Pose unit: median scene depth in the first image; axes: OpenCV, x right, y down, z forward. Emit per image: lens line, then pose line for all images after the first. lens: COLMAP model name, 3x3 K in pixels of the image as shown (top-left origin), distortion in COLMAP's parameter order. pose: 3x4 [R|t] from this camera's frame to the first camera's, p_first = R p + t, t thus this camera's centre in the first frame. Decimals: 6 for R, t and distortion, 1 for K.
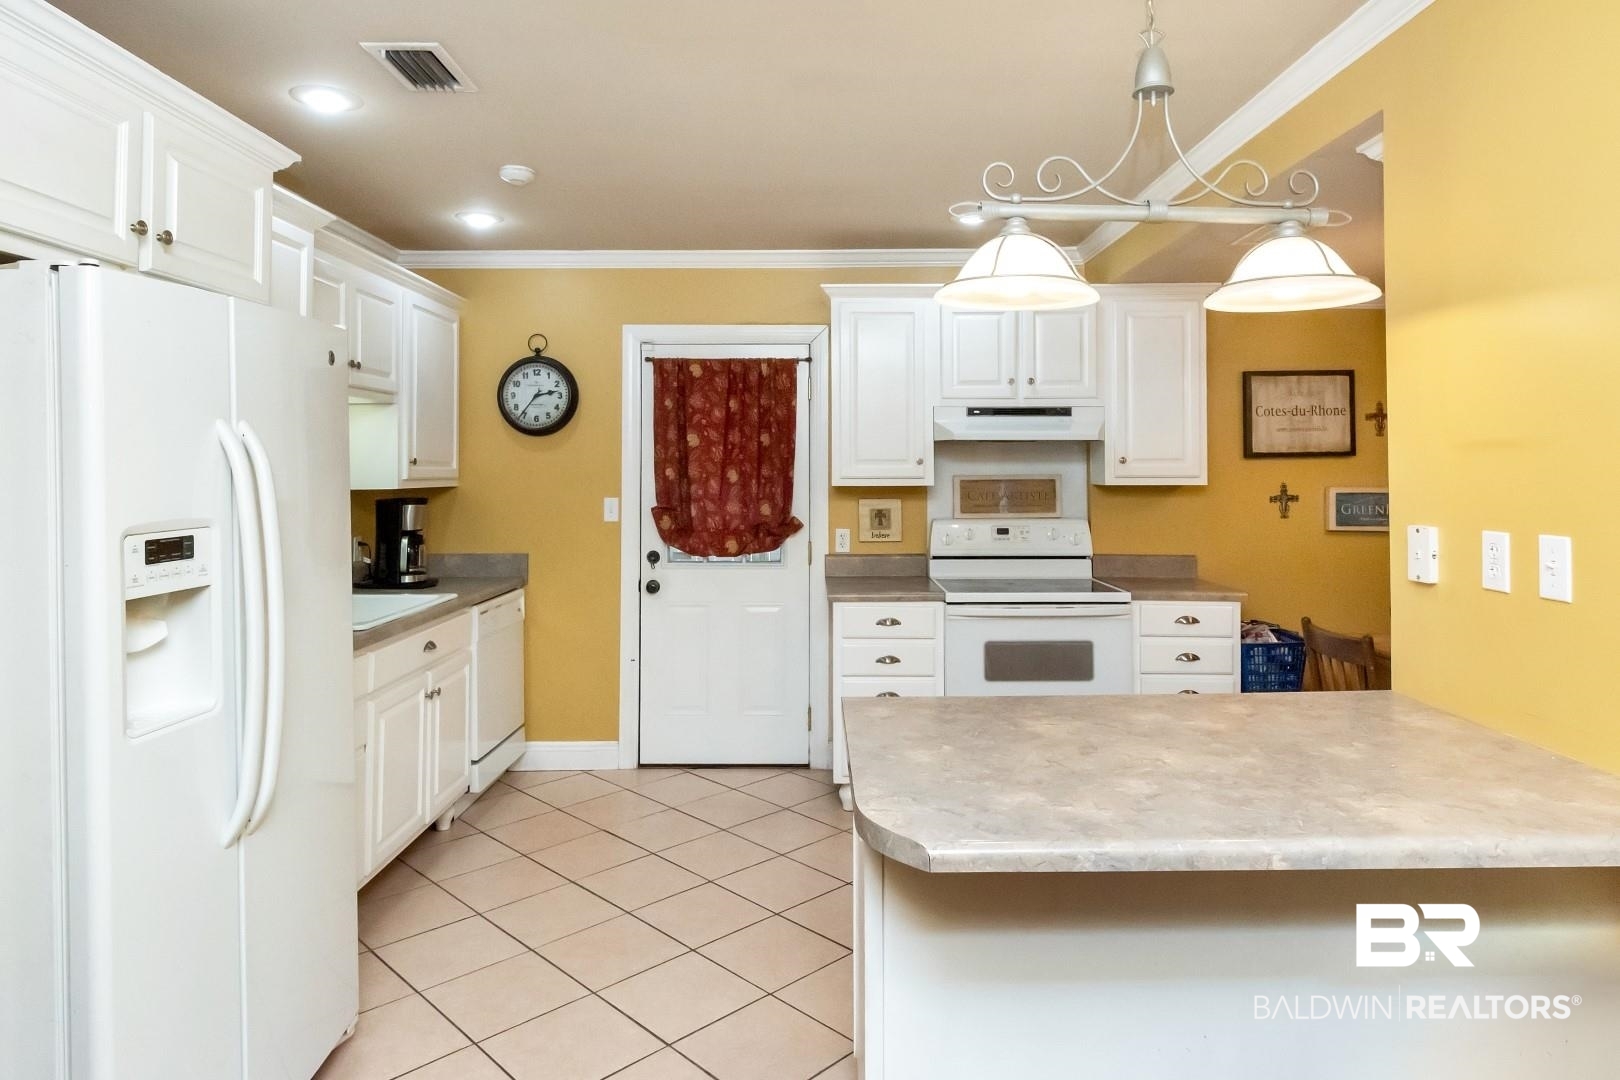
lens RADIAL K [[925.9, 0, 830.4], [0, 925.9, 446.4], [0, 0, 1]] dist [0.001932, -0.000351]
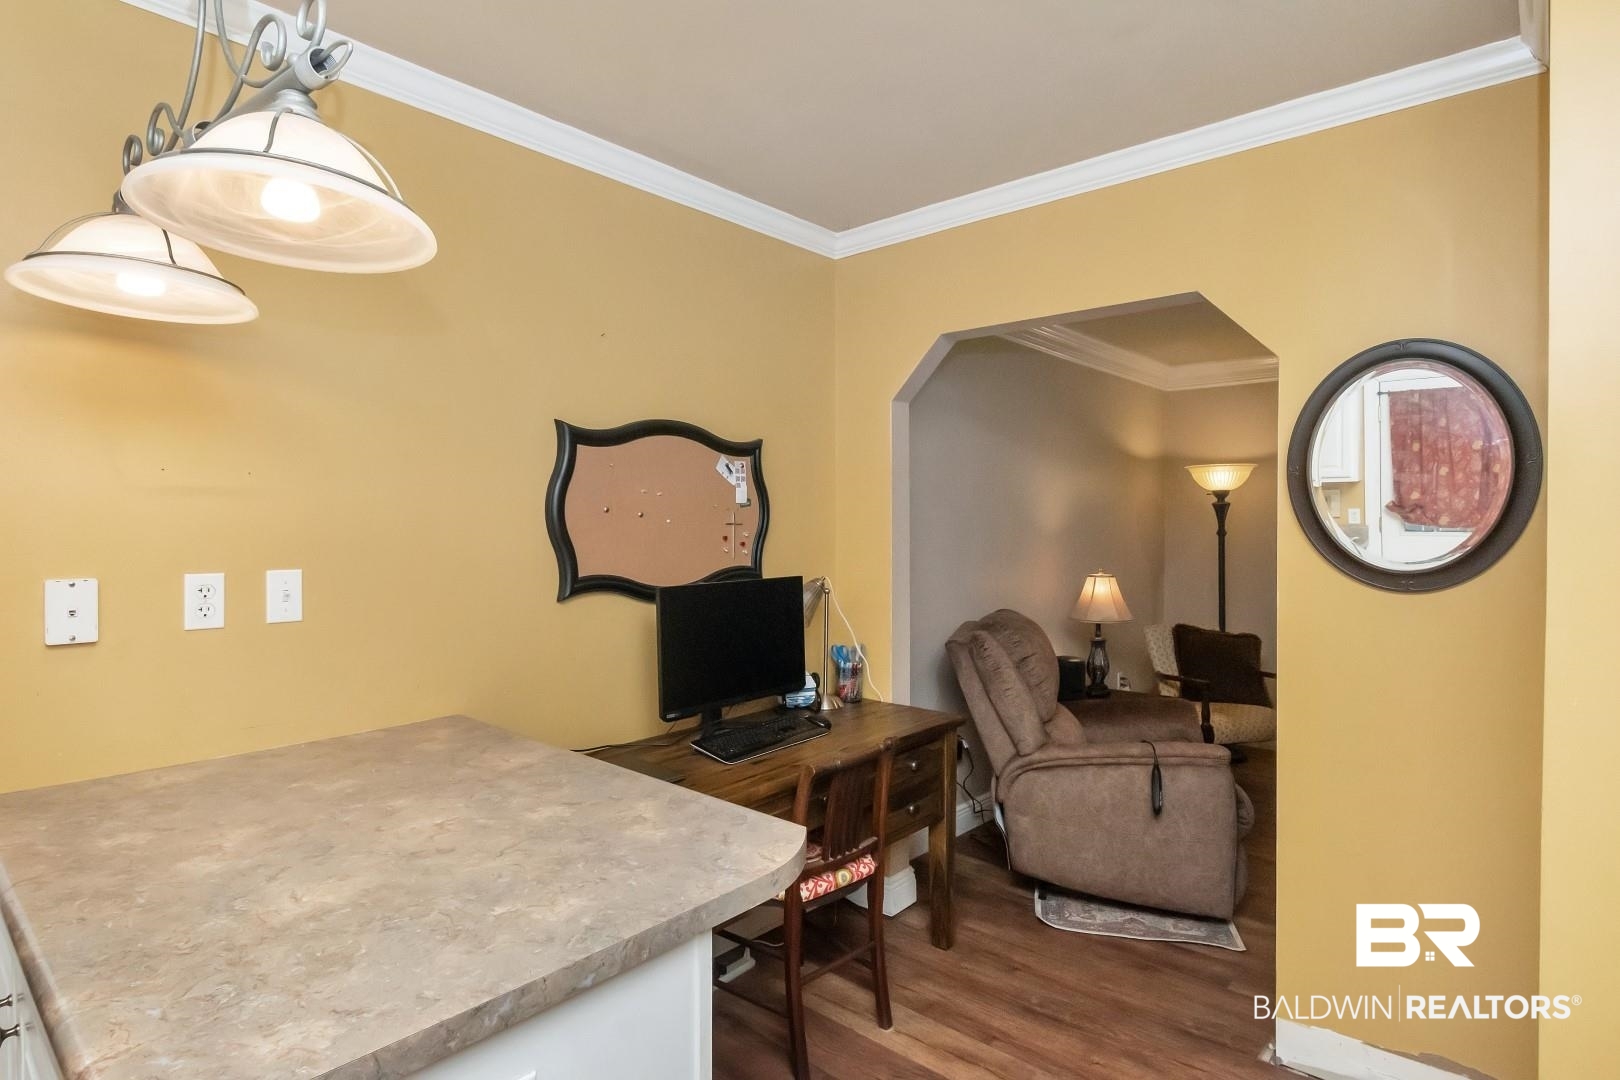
lens RADIAL K [[849.8, 0, 810.0], [0, 849.8, 540.0], [0, 0, 1]] dist [0.000532, 0.000046]
pose [[-0.747487, -0.005482, 0.664253, -0.172425], [-0.013477, 0.999885, -0.006913, 0.020487], [-0.664139, -0.014120, -0.747475, 0.507164]]
